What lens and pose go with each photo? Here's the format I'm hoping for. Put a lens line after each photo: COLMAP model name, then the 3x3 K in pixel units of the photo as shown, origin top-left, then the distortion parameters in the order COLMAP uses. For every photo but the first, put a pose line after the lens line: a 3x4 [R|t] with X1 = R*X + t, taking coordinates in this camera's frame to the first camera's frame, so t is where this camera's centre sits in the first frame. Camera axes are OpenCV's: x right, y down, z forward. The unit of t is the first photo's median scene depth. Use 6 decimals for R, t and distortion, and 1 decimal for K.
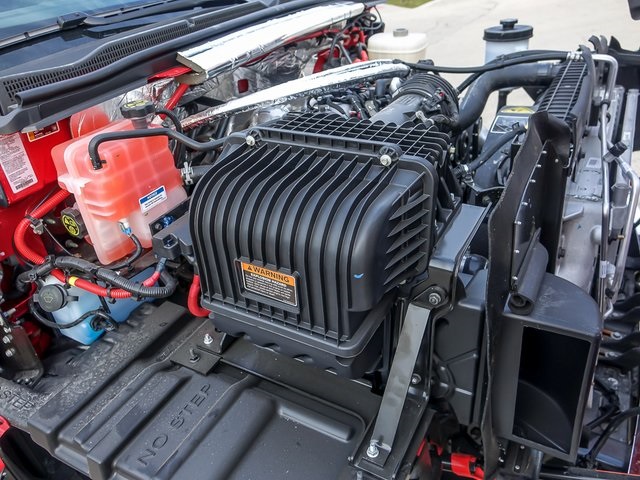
lens RADIAL K [[493.3, 0, 320.0], [0, 493.3, 240.0], [0, 0, 1]] dist [0.003595, -0.013502]
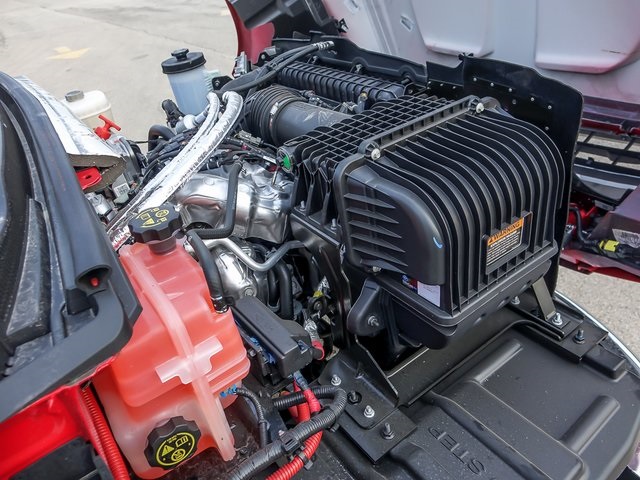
lens RADIAL K [[493.3, 0, 320.0], [0, 493.3, 240.0], [0, 0, 1]] dist [0.003595, -0.013502]
pose [[0.430844, -0.487509, 0.759413, -0.488529], [0.568750, 0.800046, 0.190920, -0.155204], [-0.700640, 0.349659, 0.621966, 0.277636]]
